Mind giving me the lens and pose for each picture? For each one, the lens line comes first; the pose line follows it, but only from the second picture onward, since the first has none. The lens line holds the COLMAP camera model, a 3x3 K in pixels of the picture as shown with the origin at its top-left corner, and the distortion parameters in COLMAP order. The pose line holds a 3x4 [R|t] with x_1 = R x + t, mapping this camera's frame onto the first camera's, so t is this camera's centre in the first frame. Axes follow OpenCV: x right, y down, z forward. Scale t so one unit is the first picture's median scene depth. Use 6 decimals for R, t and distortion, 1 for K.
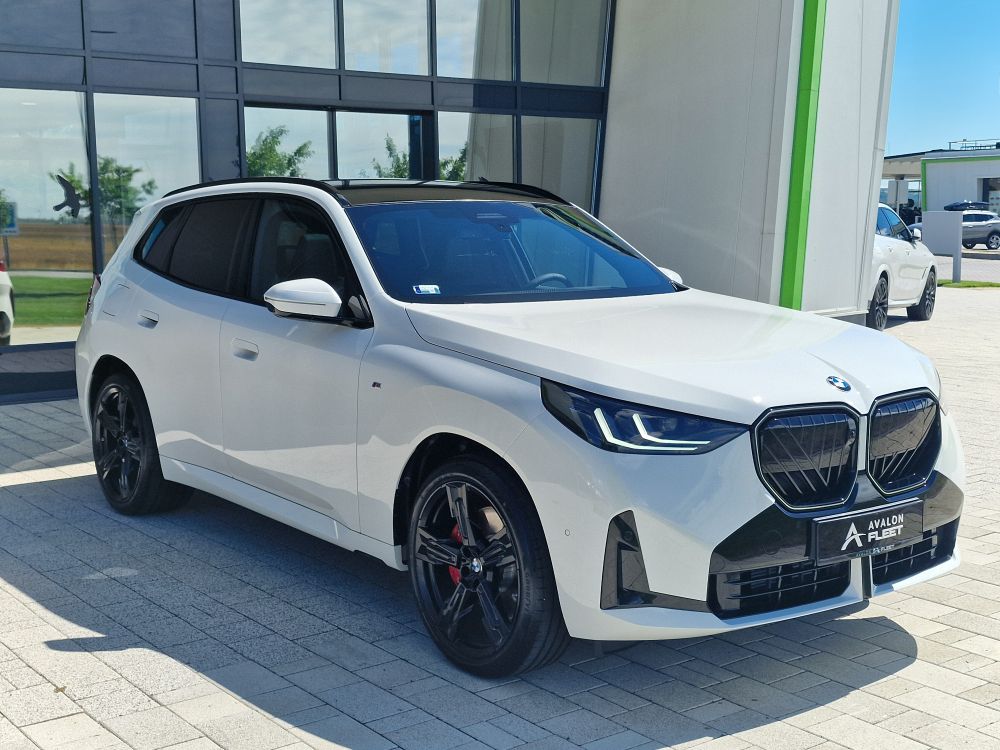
lens RADIAL K [[1272.9, 0, 500.0], [0, 1272.9, 375.0], [0, 0, 1]] dist [0.213648, 0.012078]
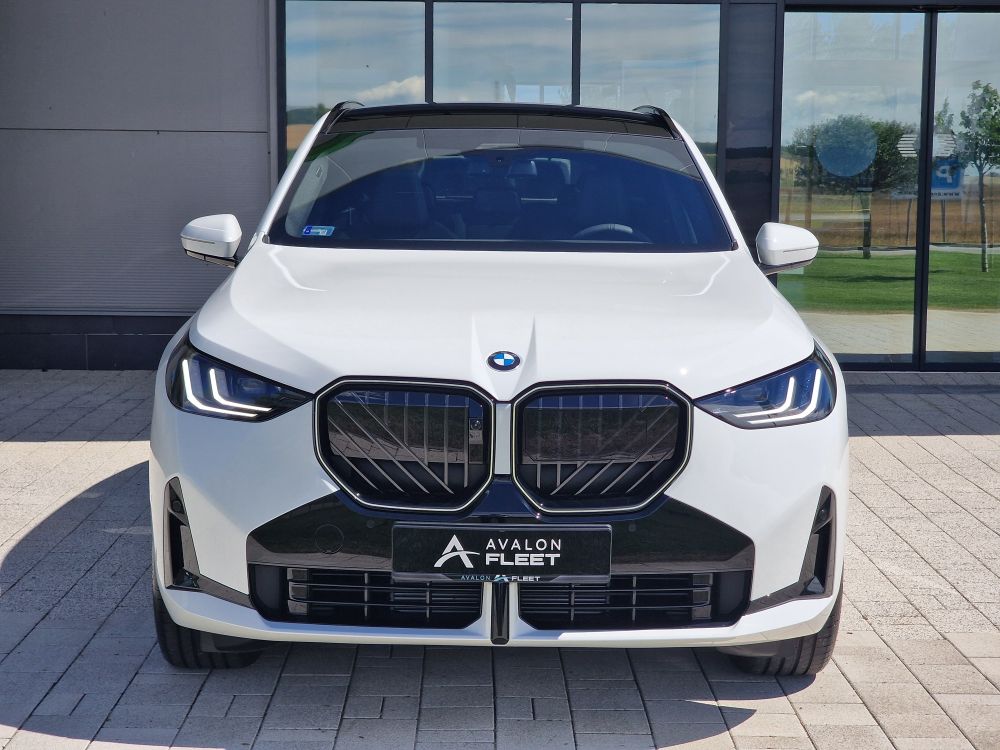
lens RADIAL K [[2093.2, 0, 500.0], [0, 2093.2, 375.0], [0, 0, 1]] dist [-0.686761, 4.829454]
pose [[0.797697, 0.076978, -0.598125, 1.034933], [-0.092360, 0.995713, 0.004971, 0.009119], [0.595944, 0.051277, 0.801387, 0.004576]]
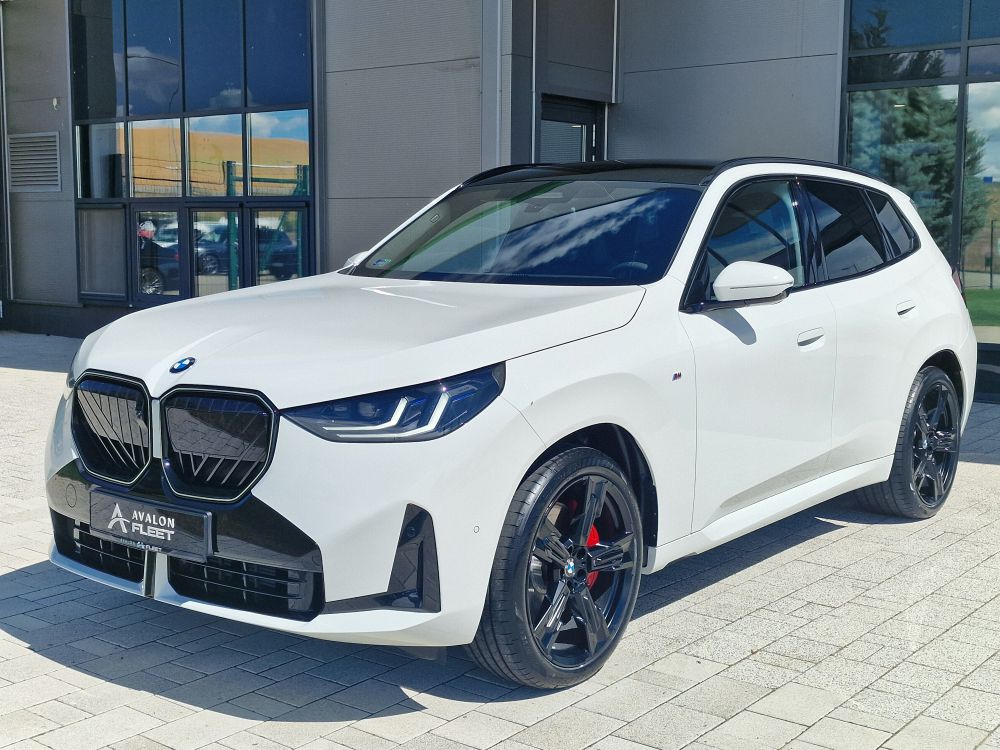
lens RADIAL K [[1272.9, 0, 500.0], [0, 1272.9, 375.0], [0, 0, 1]] dist [0.213648, 0.012078]
pose [[0.222021, 0.126687, -0.966777, 1.241754], [-0.125479, 0.986991, 0.100520, -0.110338], [0.966934, 0.098993, 0.235029, 1.035542]]
